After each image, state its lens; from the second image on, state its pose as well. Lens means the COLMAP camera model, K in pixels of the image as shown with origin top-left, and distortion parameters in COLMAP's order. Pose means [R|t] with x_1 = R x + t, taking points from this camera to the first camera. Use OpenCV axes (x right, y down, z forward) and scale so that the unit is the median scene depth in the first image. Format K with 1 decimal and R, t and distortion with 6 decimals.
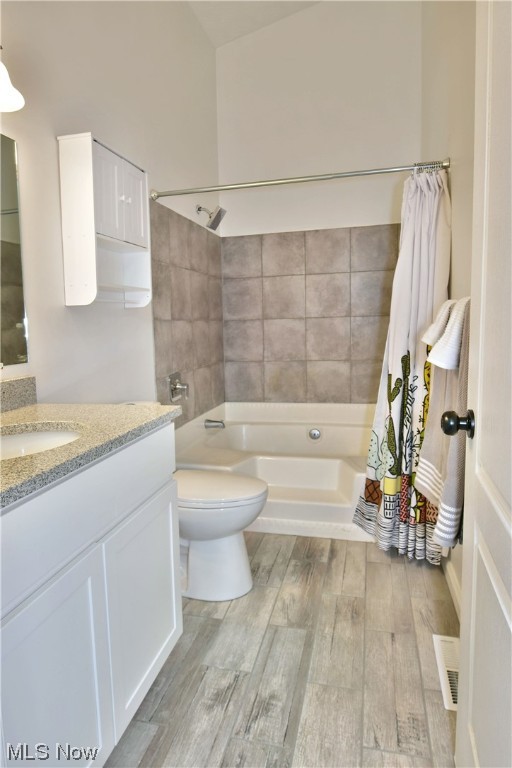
lens RADIAL K [[468.8, 0, 255.9], [0, 468.8, 381.7], [0, 0, 1]] dist [-0.015097, -0.001494]
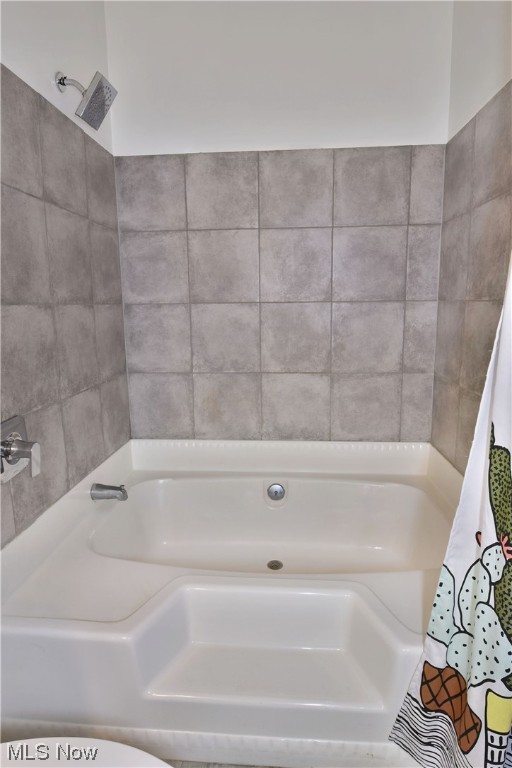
lens RADIAL K [[468.8, 0, 254.0], [0, 468.8, 437.7], [0, 0, 1]] dist [-0.015097, -0.001494]
pose [[0.987909, -0.023258, 0.153278, 0.000343], [-0.000176, 0.988513, 0.151134, -0.054508], [-0.155033, -0.149334, 0.976557, 0.381633]]
